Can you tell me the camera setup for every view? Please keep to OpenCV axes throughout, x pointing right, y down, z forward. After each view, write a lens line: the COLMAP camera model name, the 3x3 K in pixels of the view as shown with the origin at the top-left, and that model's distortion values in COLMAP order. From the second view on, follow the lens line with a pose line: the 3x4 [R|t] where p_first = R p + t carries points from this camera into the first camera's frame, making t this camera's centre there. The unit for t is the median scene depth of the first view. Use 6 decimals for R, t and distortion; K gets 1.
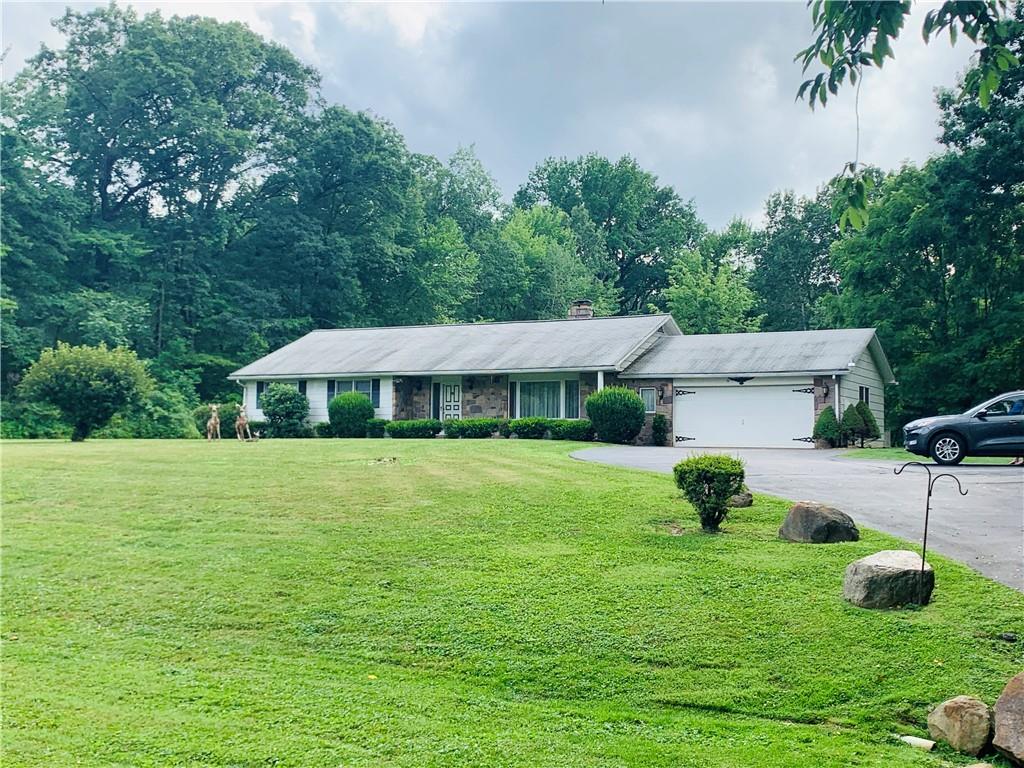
lens RADIAL K [[1145.2, 0, 551.3], [0, 1145.2, 383.1], [0, 0, 1]] dist [0.248345, -0.882716]
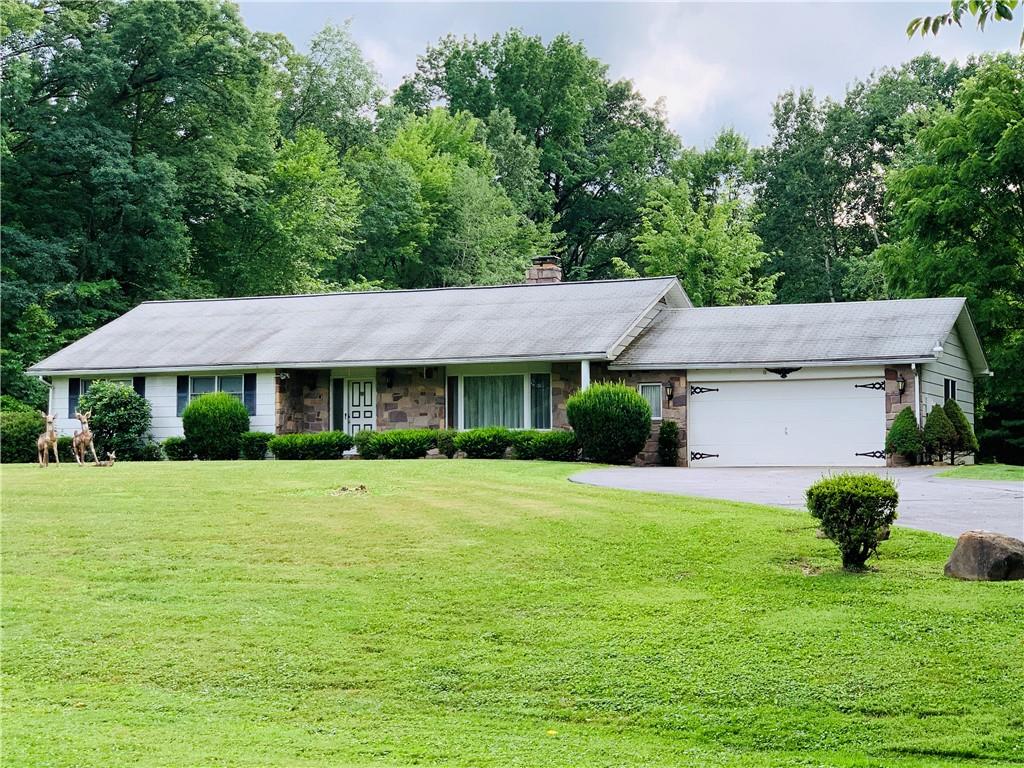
lens RADIAL K [[1831.1, 0, 513.1], [0, 1831.1, 411.0], [0, 0, 1]] dist [-0.023397, 0.989291]
pose [[0.996905, -0.009424, 0.078044, -0.076532], [0.007681, 0.999715, 0.022607, -0.004434], [-0.078235, -0.021937, 0.996694, -0.092488]]
